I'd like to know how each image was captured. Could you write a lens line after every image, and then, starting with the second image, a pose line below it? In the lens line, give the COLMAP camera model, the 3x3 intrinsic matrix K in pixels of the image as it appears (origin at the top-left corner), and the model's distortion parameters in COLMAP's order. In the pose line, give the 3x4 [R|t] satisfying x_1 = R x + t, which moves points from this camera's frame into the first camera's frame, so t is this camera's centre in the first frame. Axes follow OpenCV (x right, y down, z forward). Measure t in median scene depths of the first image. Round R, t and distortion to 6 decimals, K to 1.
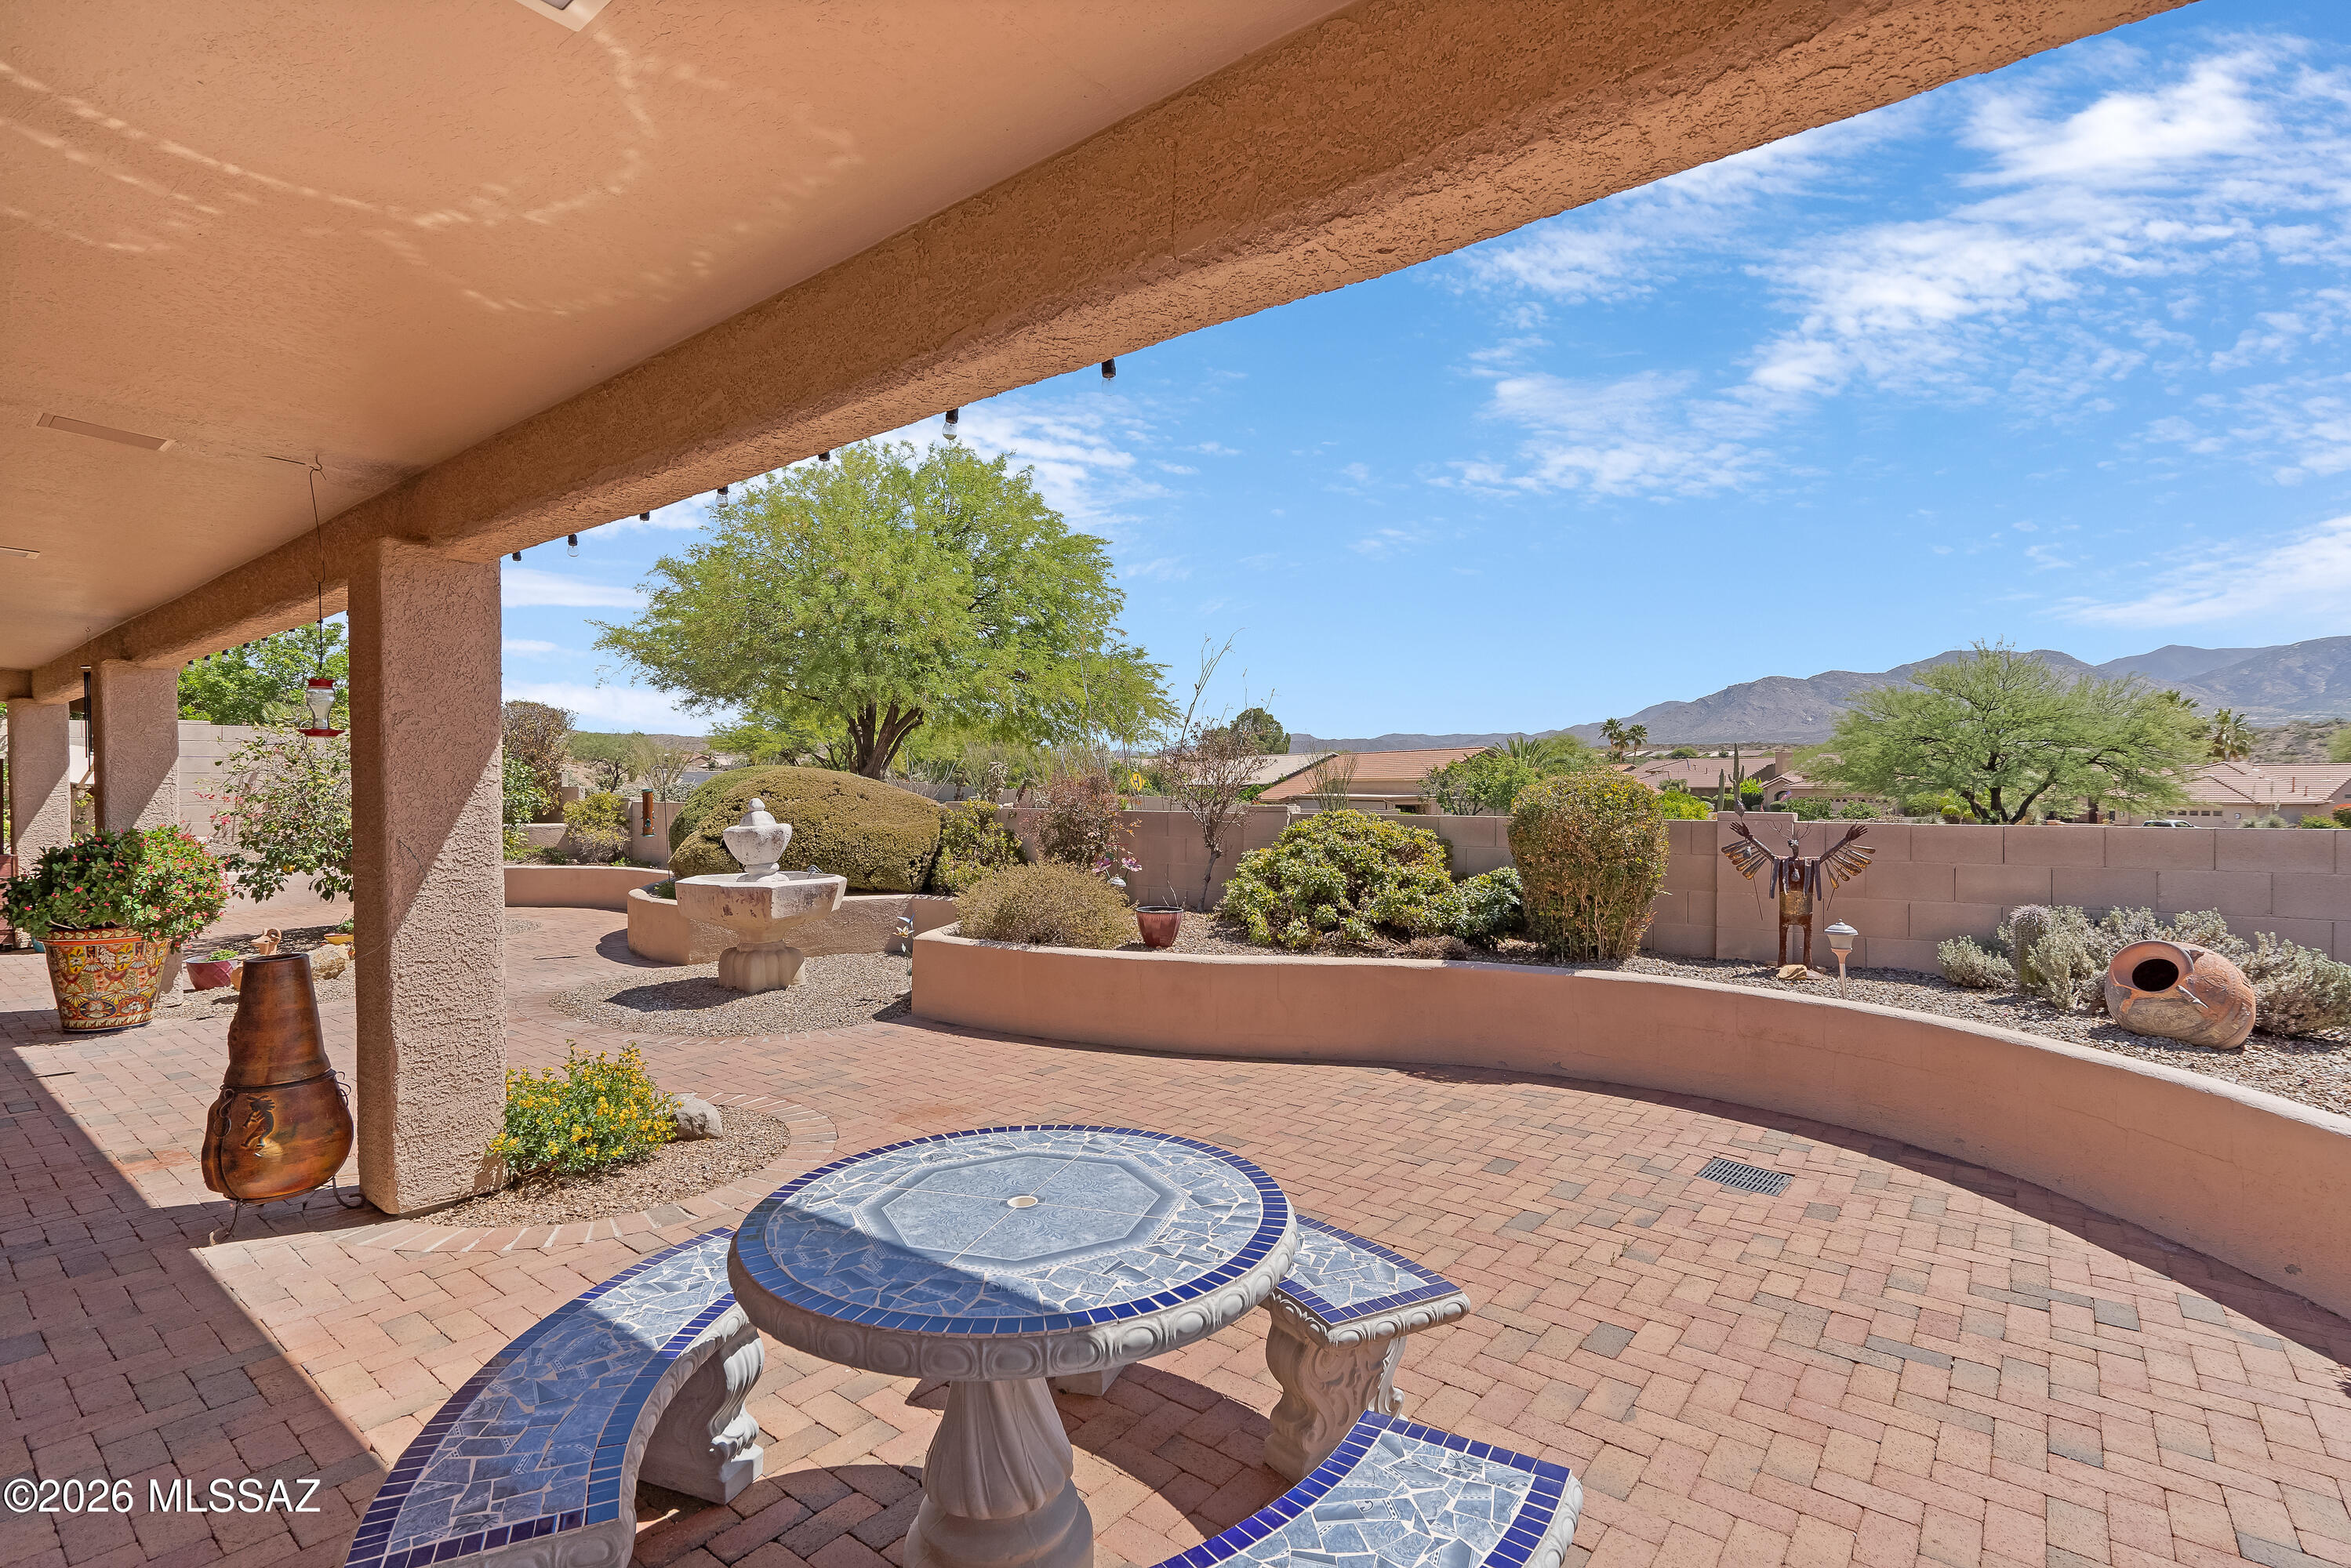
lens RADIAL K [[1079.7, 0, 1169.7], [0, 1079.7, 794.1], [0, 0, 1]] dist [-0.001556, 0.000981]
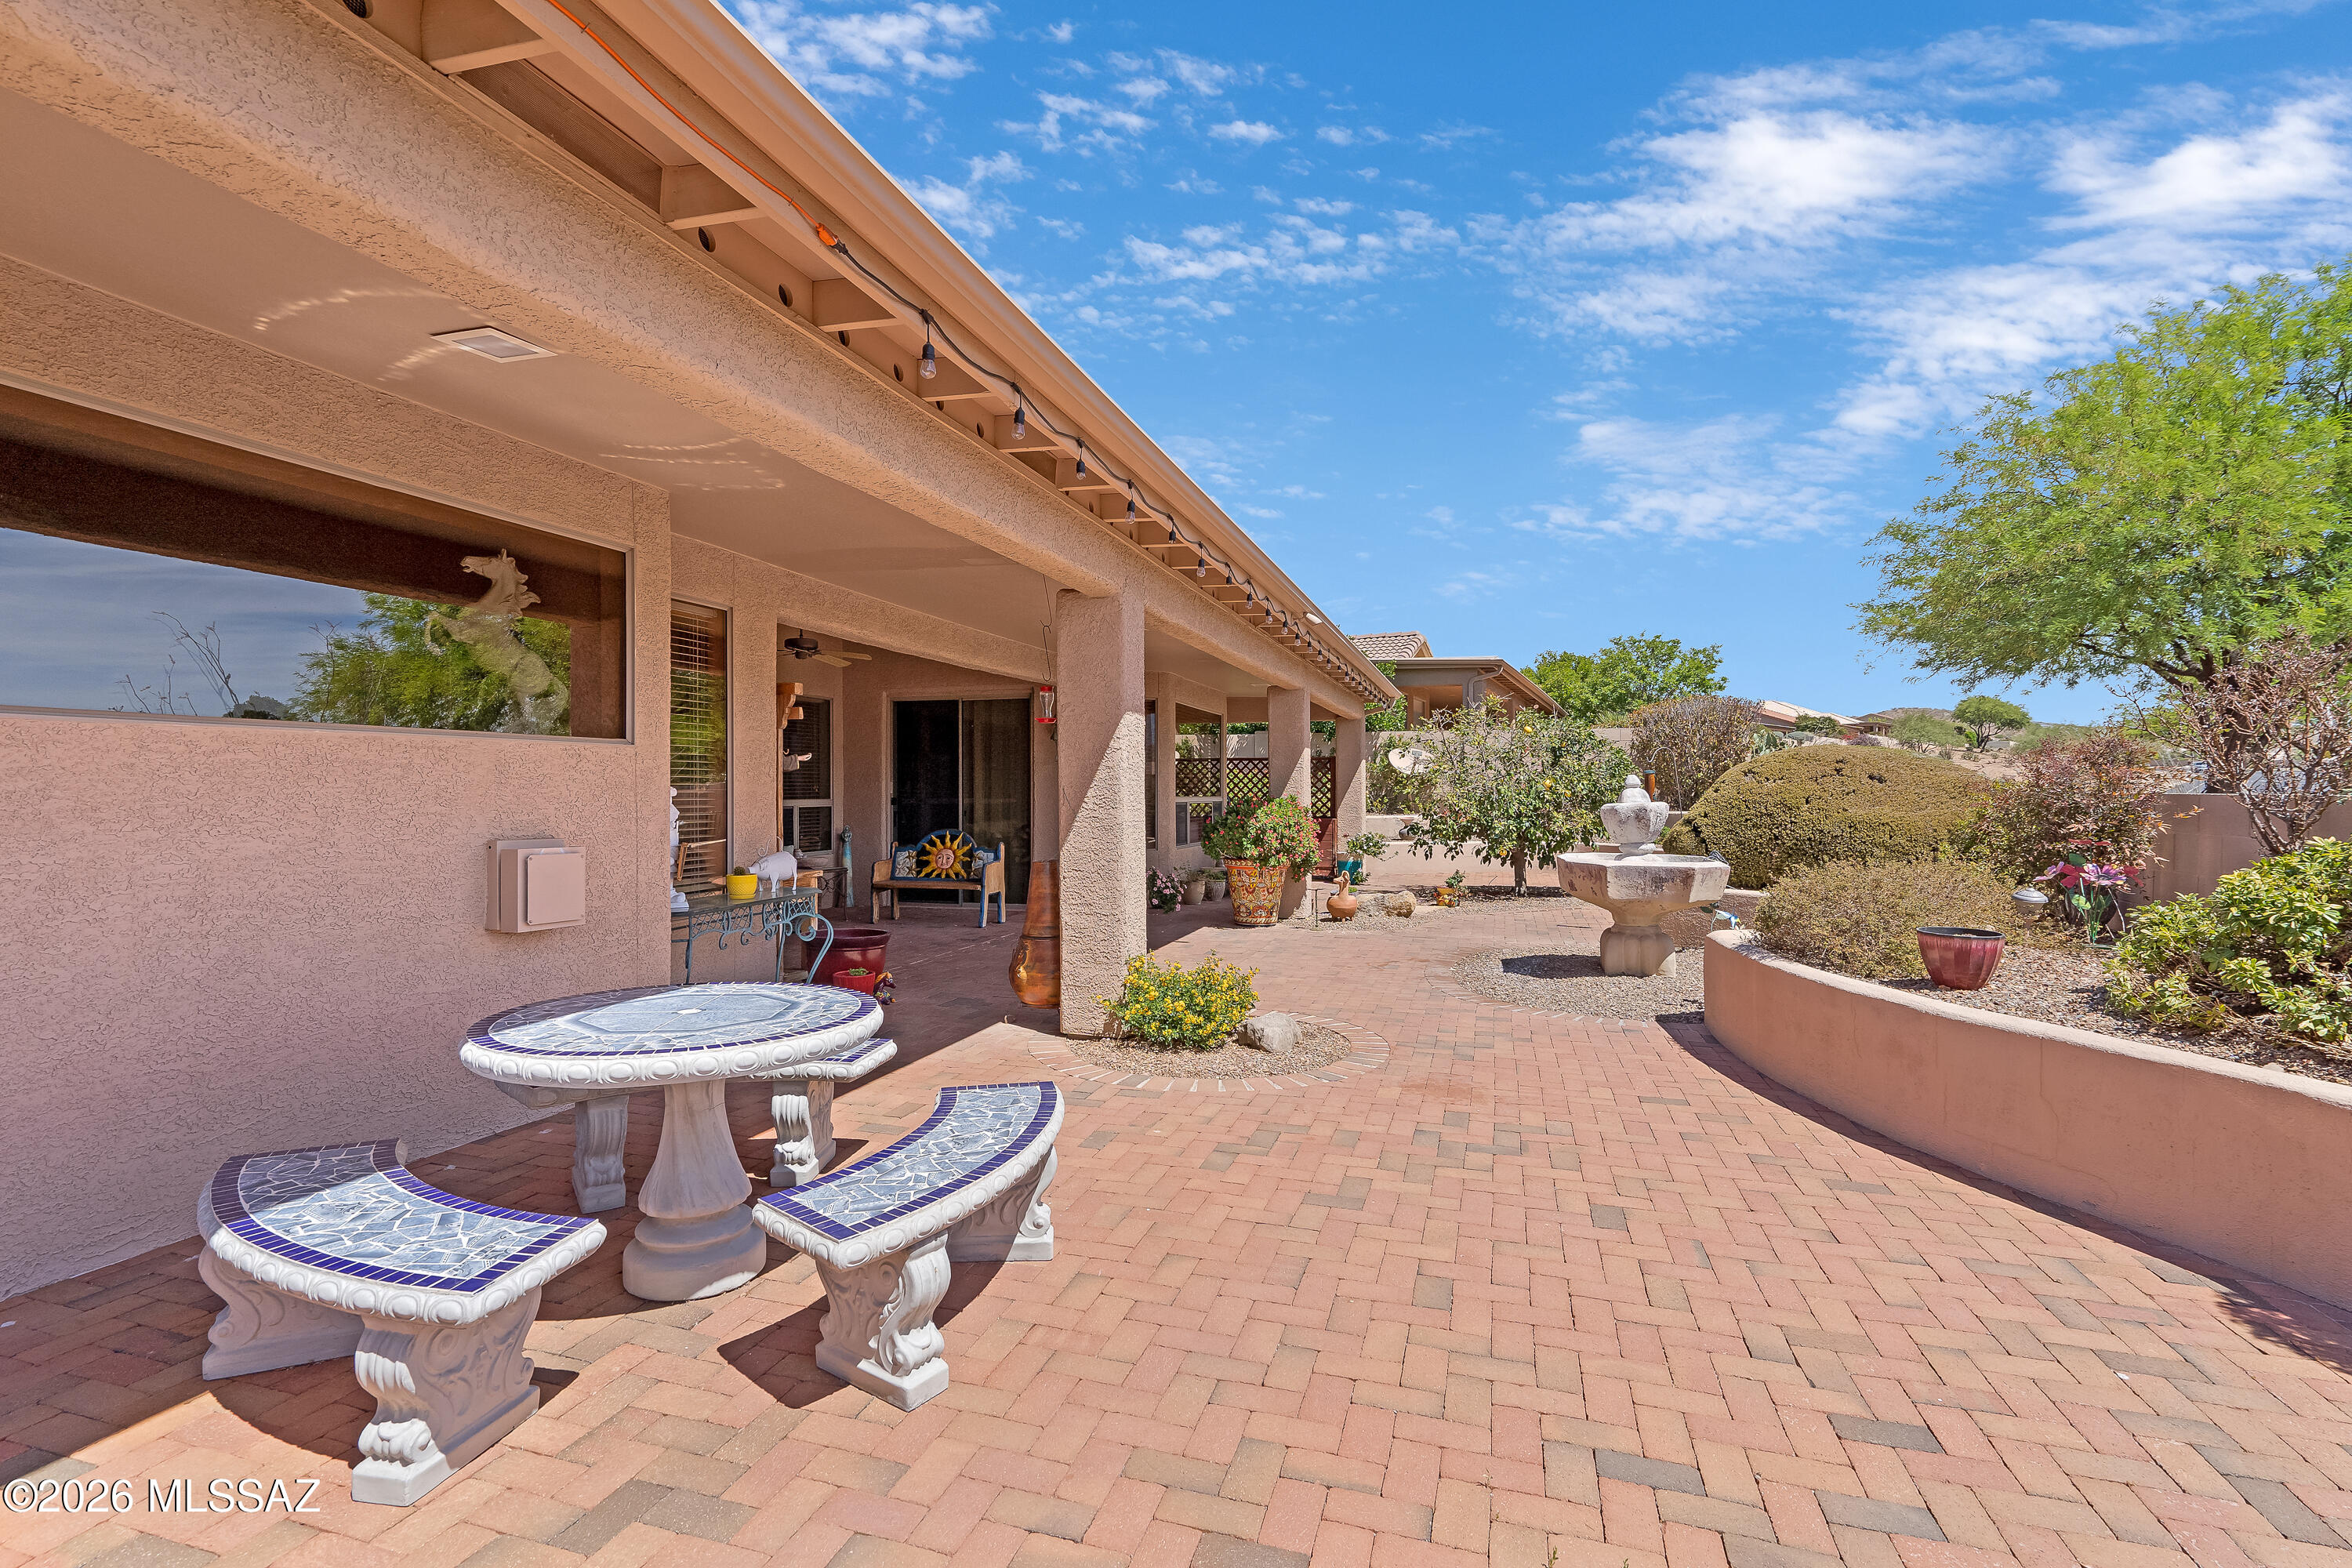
lens RADIAL K [[1080.3, 0, 1170.2], [0, 1080.3, 794.1], [0, 0, 1]] dist [-0.001556, 0.000981]
pose [[0.378940, 0.006108, -0.925401, 0.544820], [-0.006614, 0.999971, 0.003892, 0.031840], [0.925398, 0.004646, 0.378969, 0.402866]]
